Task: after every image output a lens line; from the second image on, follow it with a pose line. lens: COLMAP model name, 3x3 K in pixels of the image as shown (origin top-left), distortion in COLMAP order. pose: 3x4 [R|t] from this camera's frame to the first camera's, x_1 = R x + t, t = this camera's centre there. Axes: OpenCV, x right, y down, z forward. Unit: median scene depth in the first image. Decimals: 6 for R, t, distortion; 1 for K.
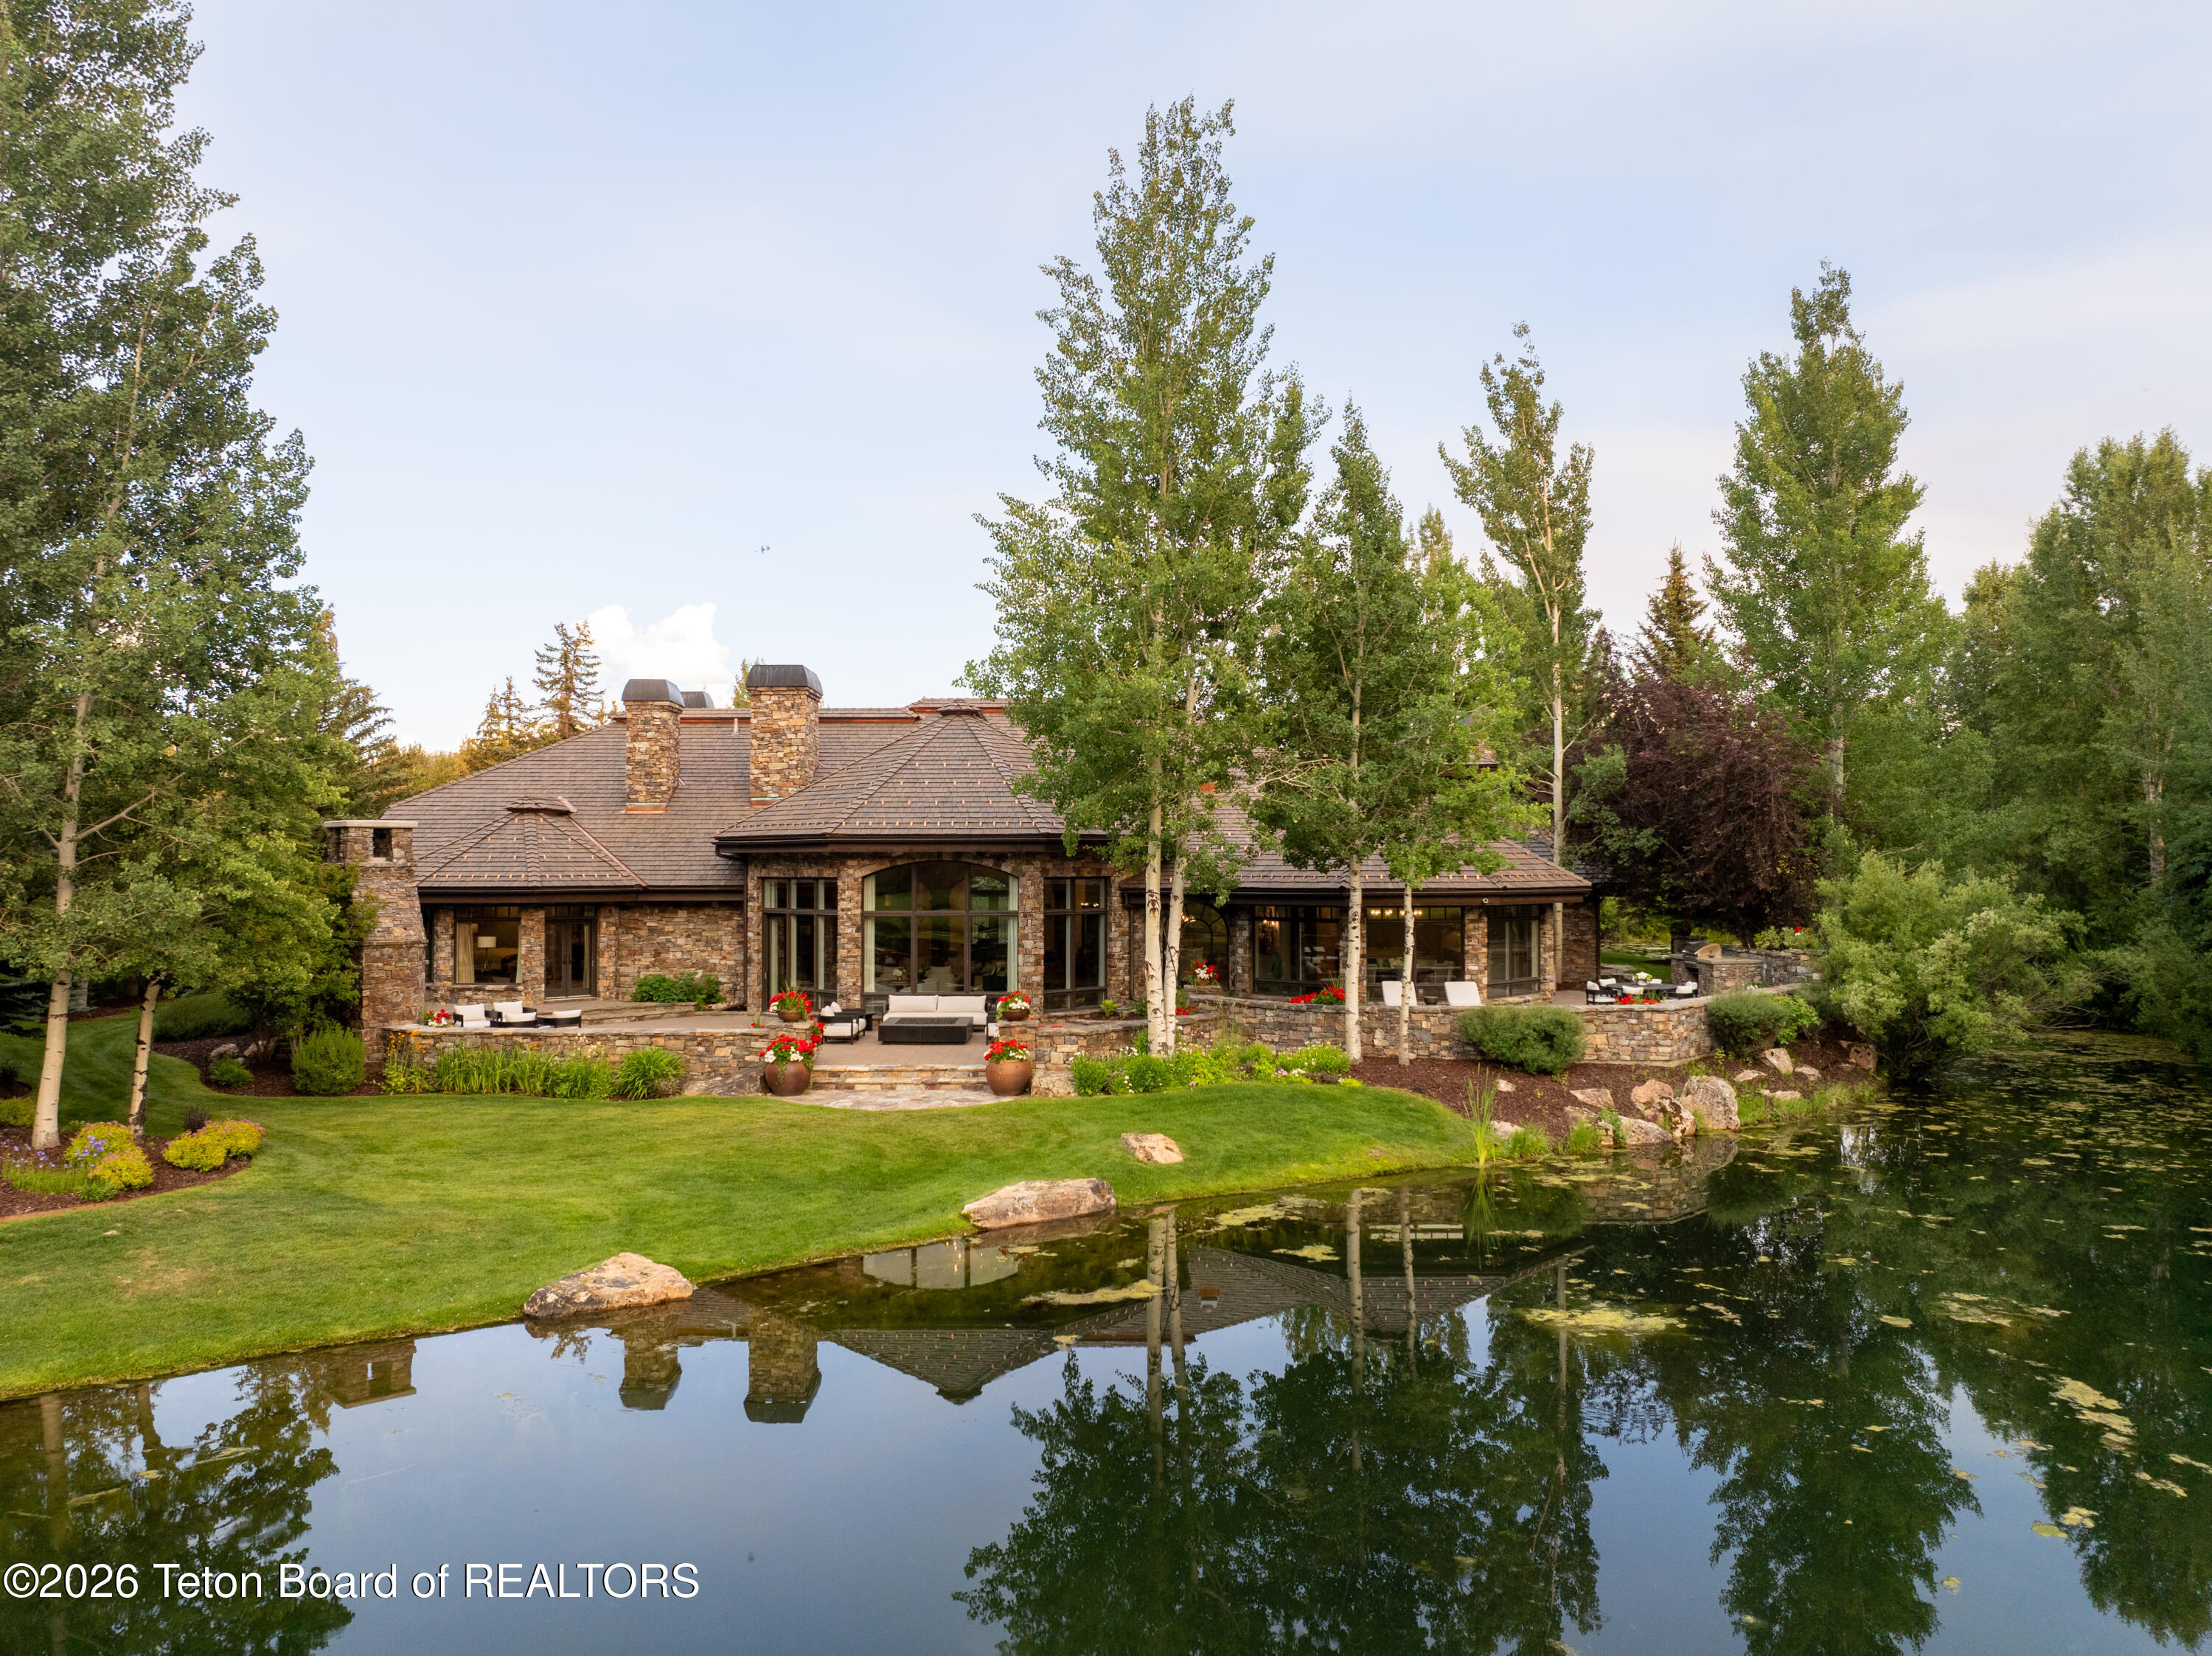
lens RADIAL K [[1541.4, 0, 1101.3], [0, 1541.4, 822.8], [0, 0, 1]] dist [-0.033379, -0.004036]
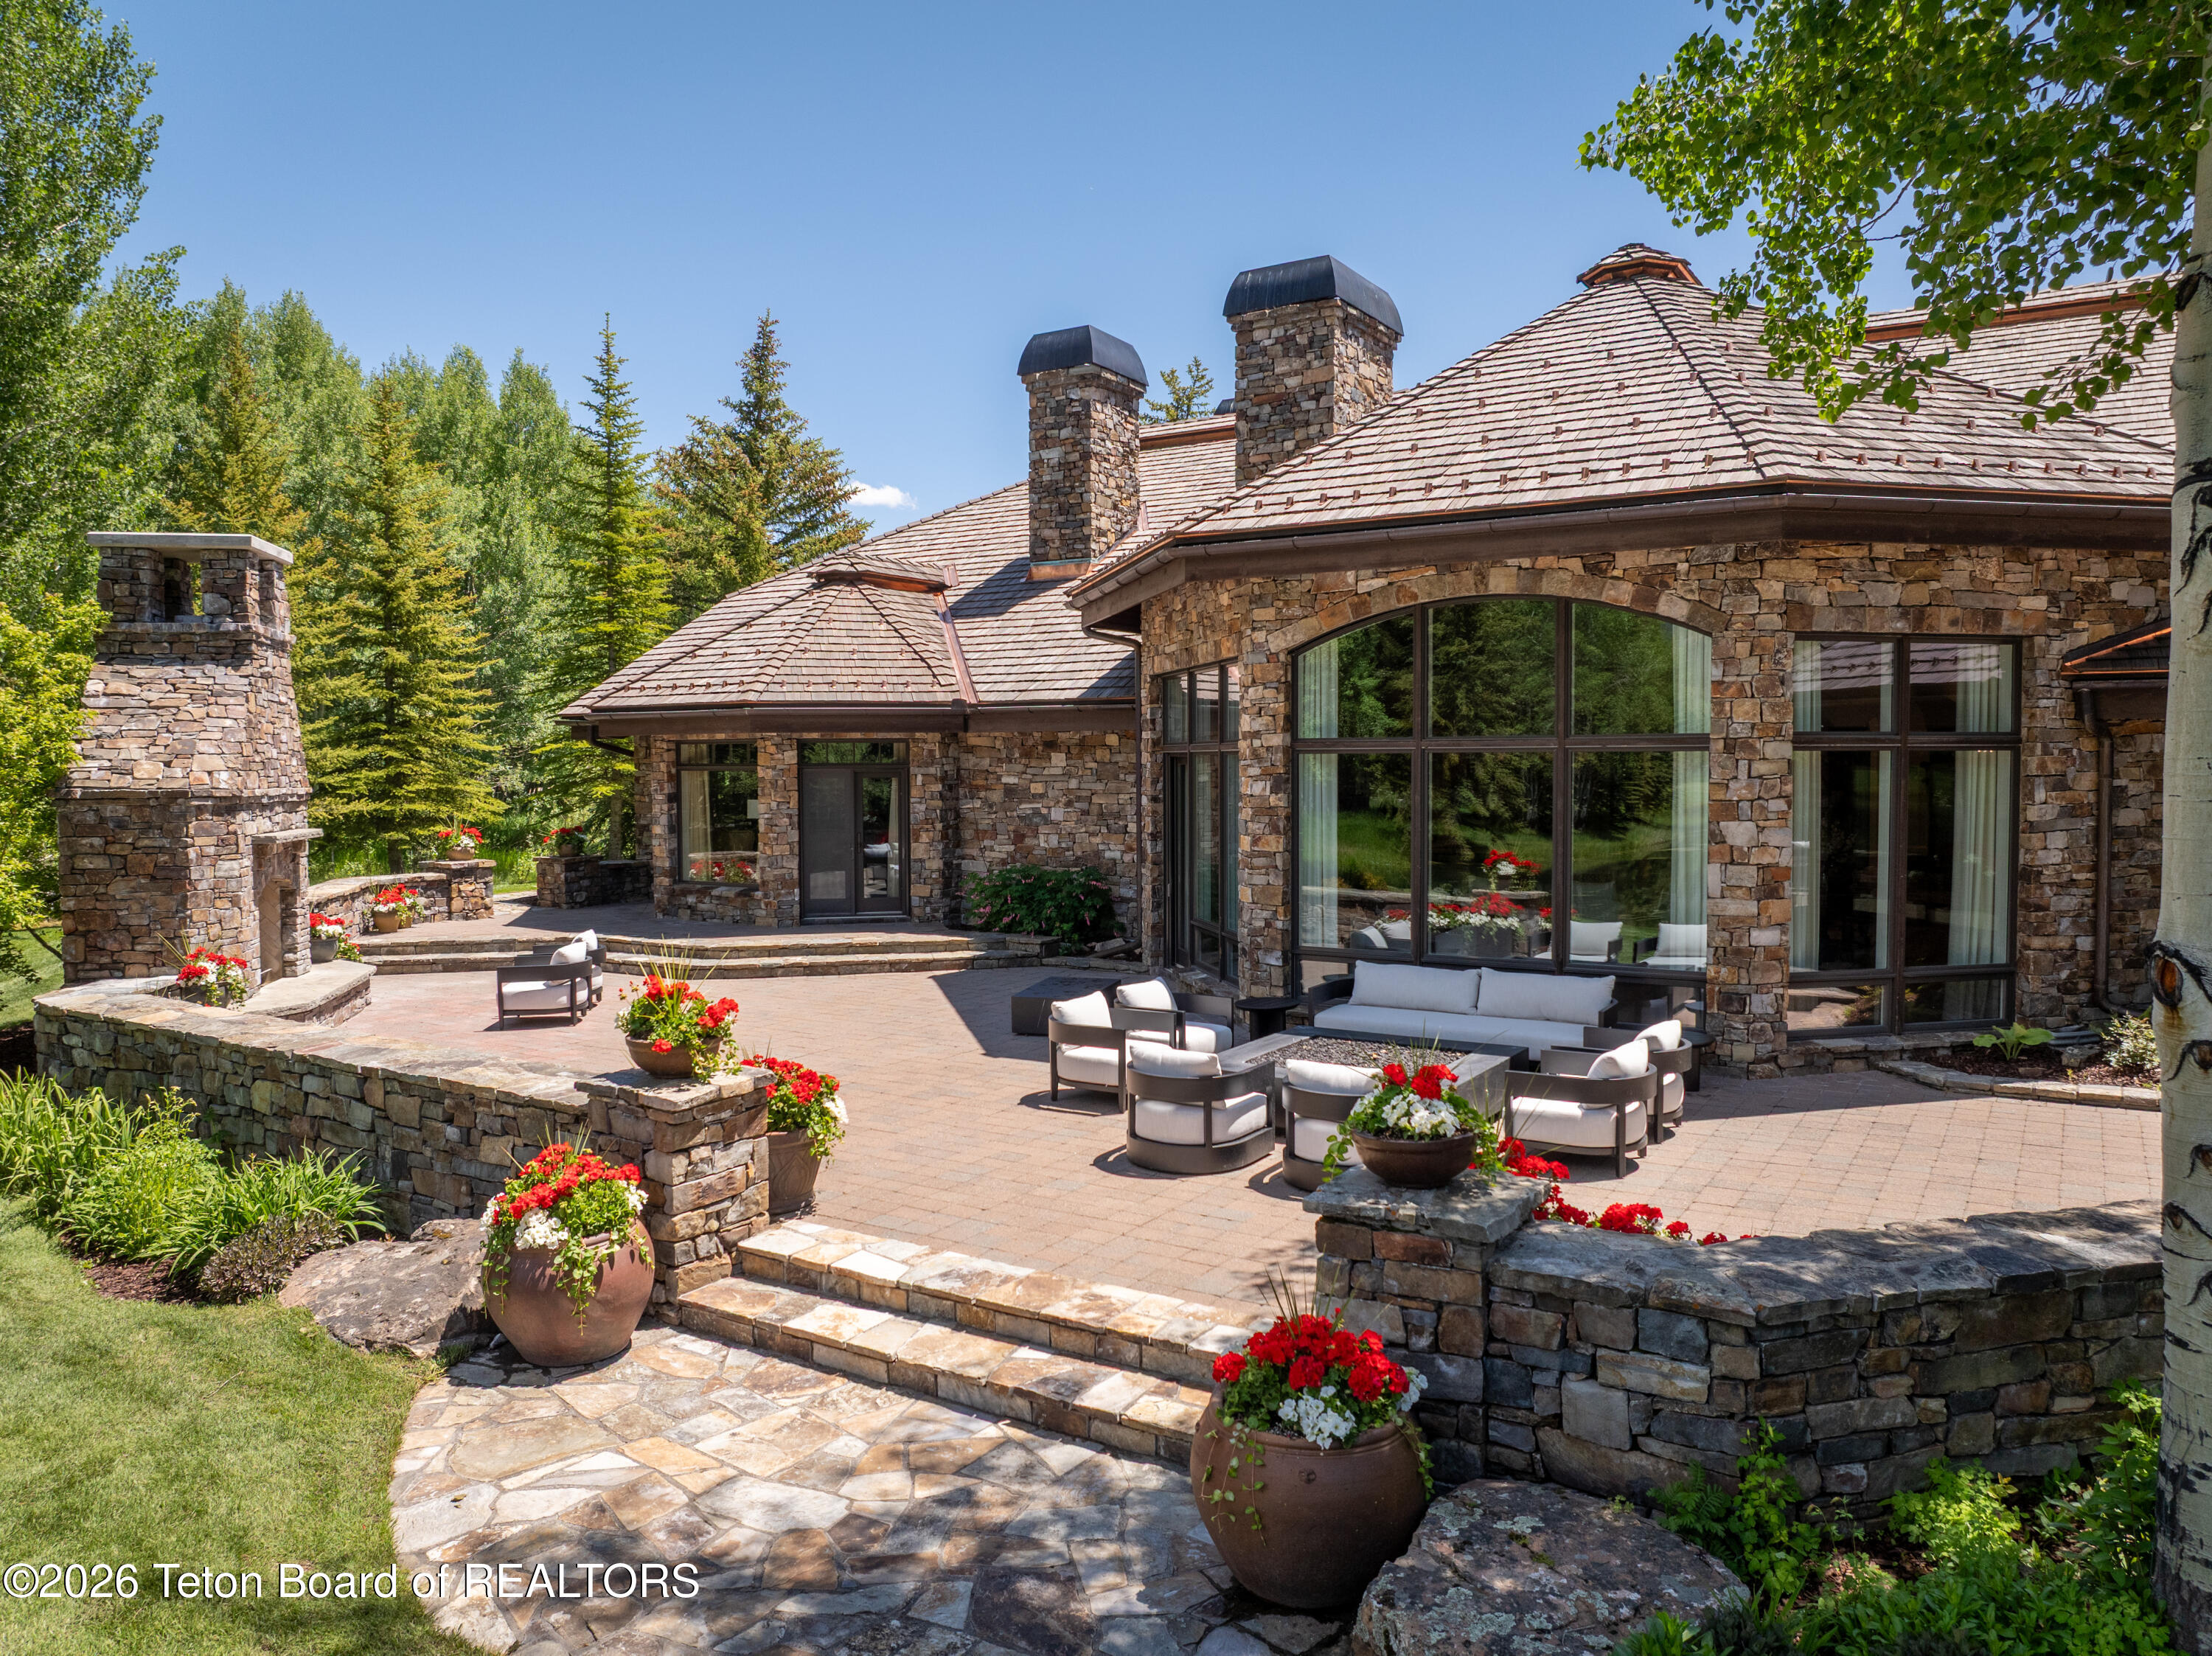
lens RADIAL K [[1547.7, 0, 1103.9], [0, 1547.7, 830.5], [0, 0, 1]] dist [-0.035412, -0.007492]
pose [[0.840114, 0.022355, -0.541949, 0.020669], [0.018871, 0.997341, 0.070393, 0.062422], [0.542081, -0.069365, 0.837458, 0.772618]]
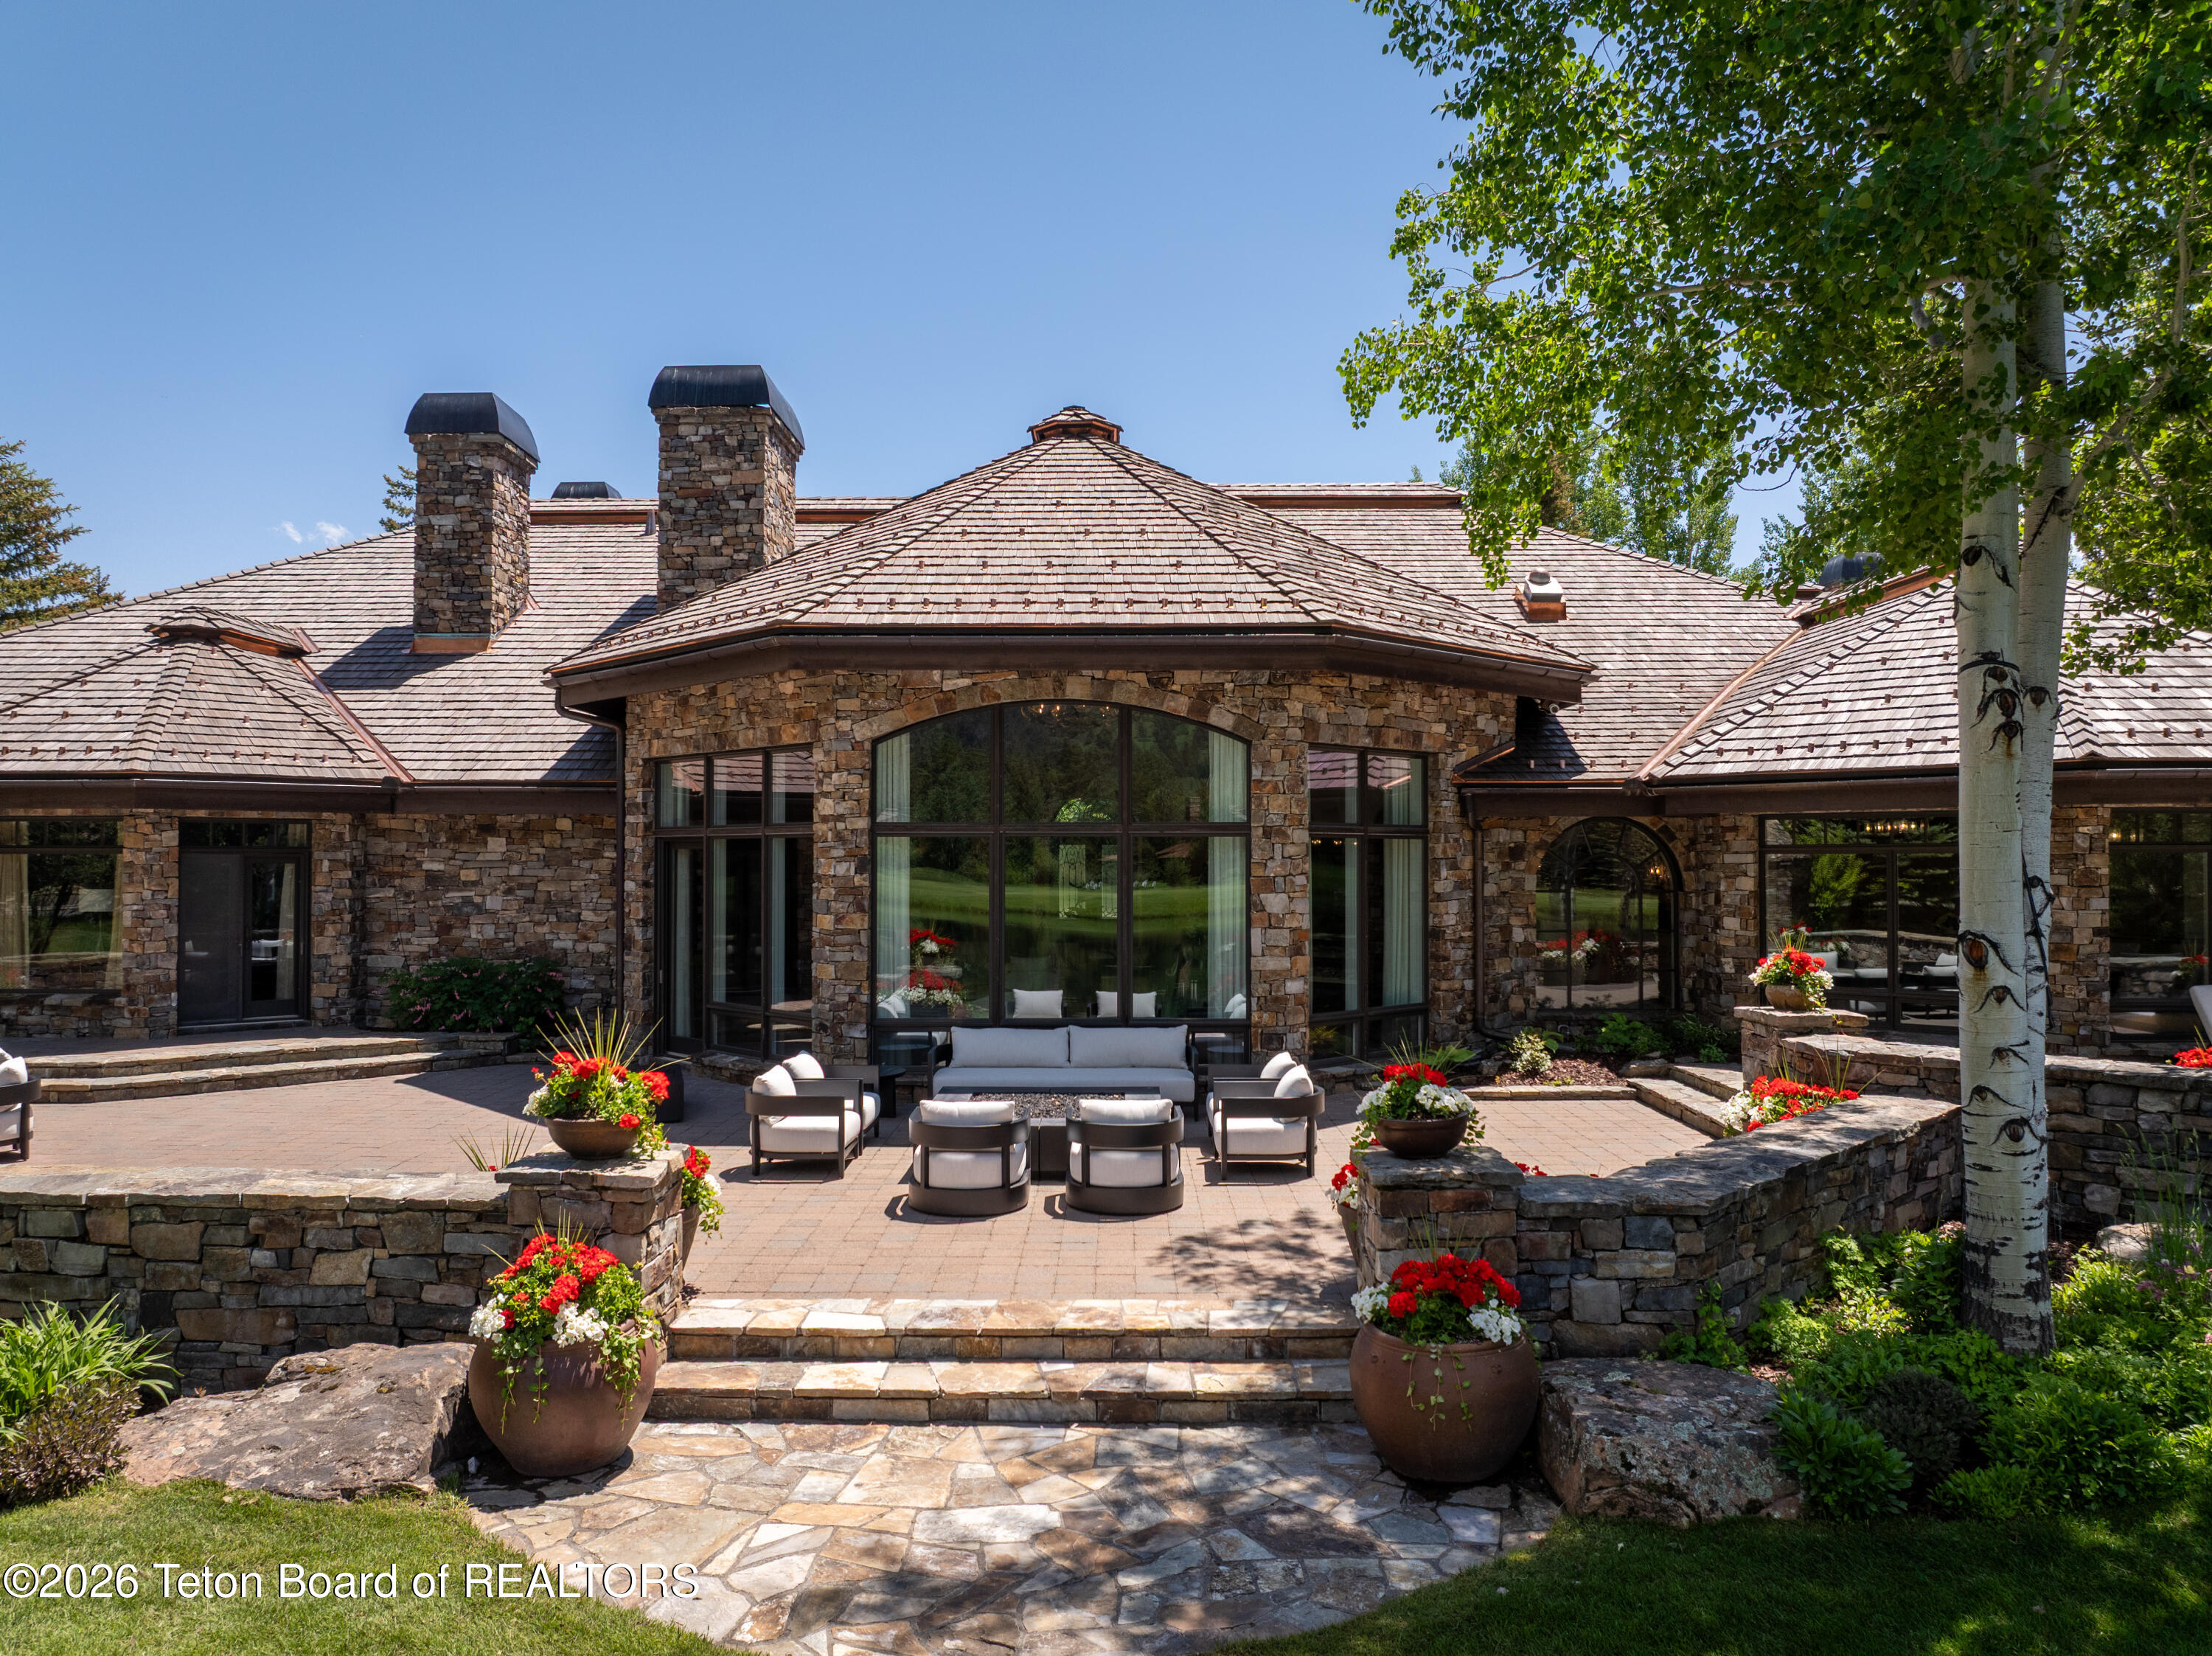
lens RADIAL K [[1552.1, 0, 1101.3], [0, 1552.1, 825.1], [0, 0, 1]] dist [-0.040821, -0.003649]
pose [[0.999890, 0.002111, -0.014676, -0.104873], [-0.002026, 0.999981, 0.005767, 0.066586], [0.014688, -0.005737, 0.999876, 0.699986]]
